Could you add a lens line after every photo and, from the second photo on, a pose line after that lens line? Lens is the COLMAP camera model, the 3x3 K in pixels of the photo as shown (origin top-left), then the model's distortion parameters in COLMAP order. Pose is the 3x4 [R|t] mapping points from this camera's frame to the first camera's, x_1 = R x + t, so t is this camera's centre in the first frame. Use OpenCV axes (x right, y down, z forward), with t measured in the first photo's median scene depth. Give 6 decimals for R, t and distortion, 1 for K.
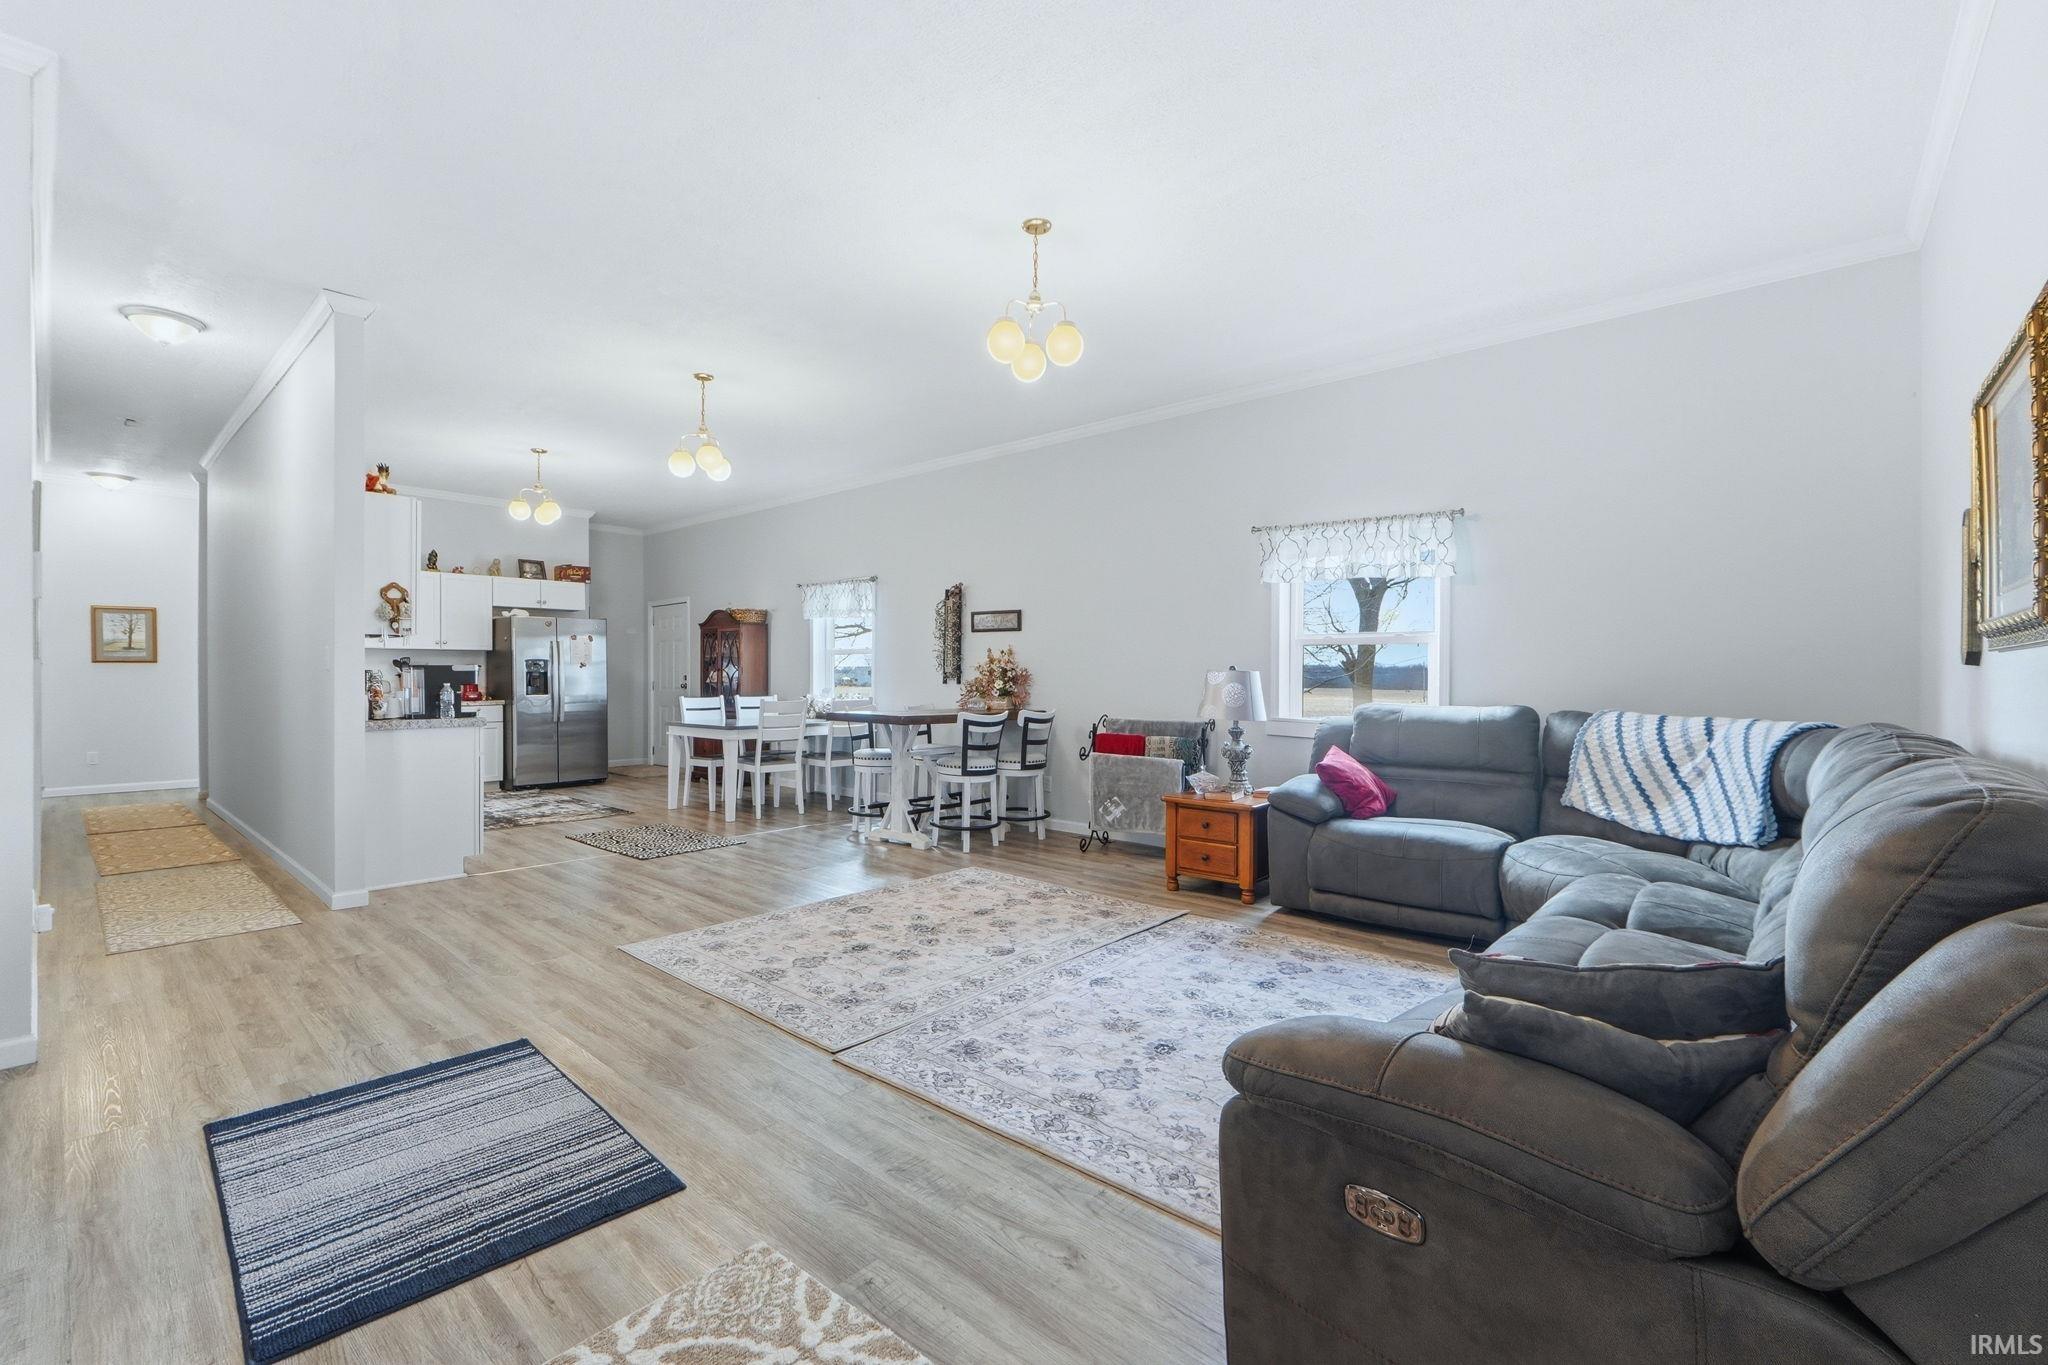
lens RADIAL K [[878.1, 0, 1018.0], [0, 878.1, 686.1], [0, 0, 1]] dist [0.000355, 0.000038]
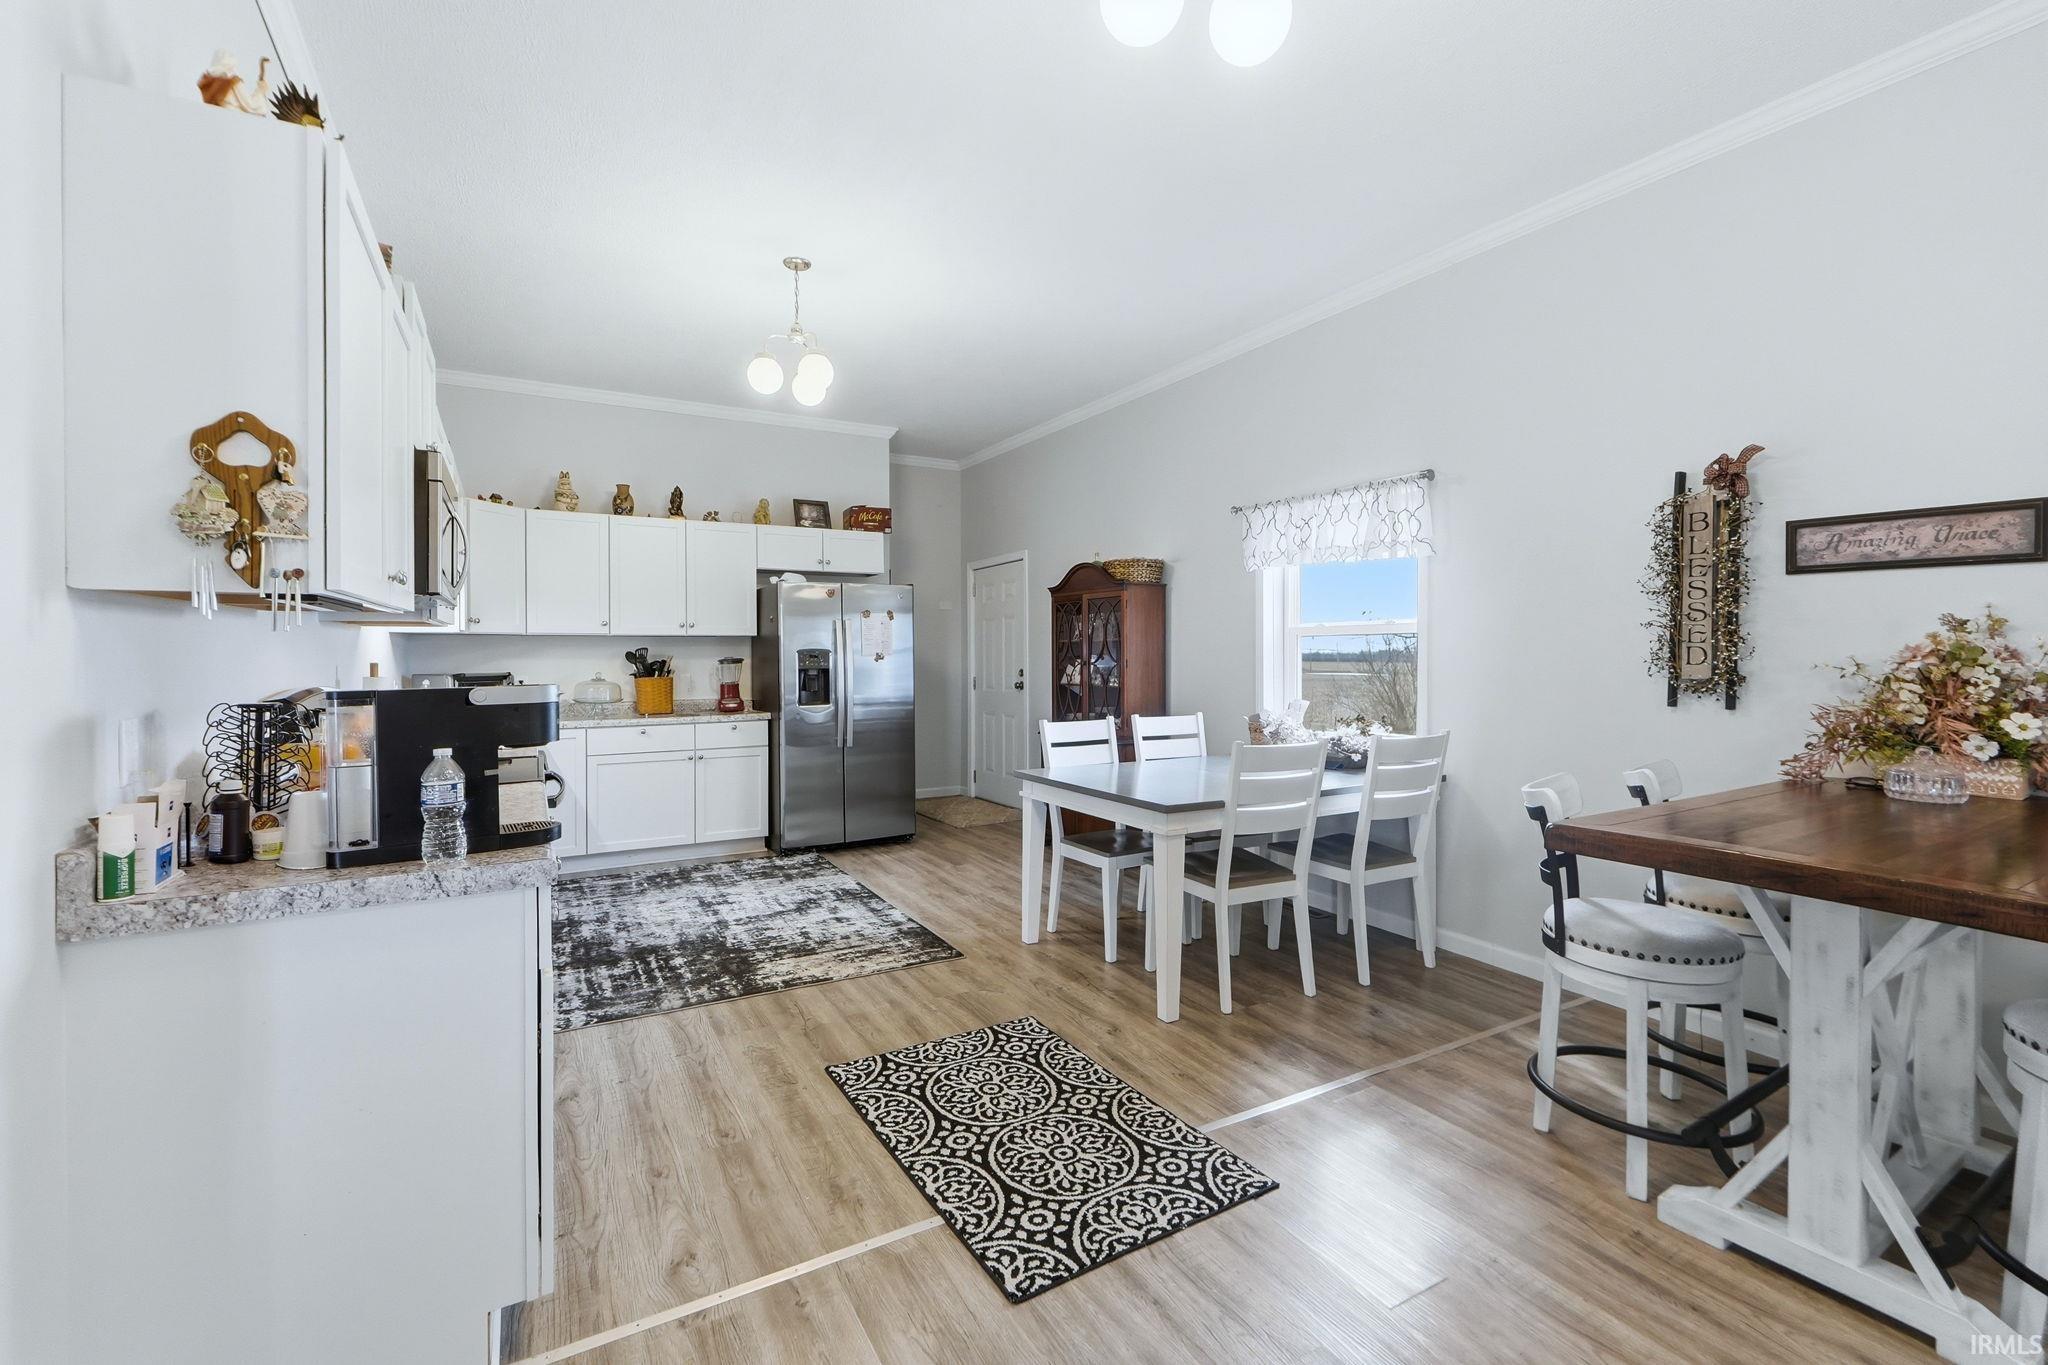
lens RADIAL K [[878.1, 0, 1023.3], [0, 878.1, 667.5], [0, 0, 1]] dist [0.000355, 0.000038]
pose [[0.950821, -0.000395, -0.309741, -0.204736], [0.001410, 0.999994, 0.003054, -0.018618], [0.309738, -0.003341, 0.950816, 0.438870]]
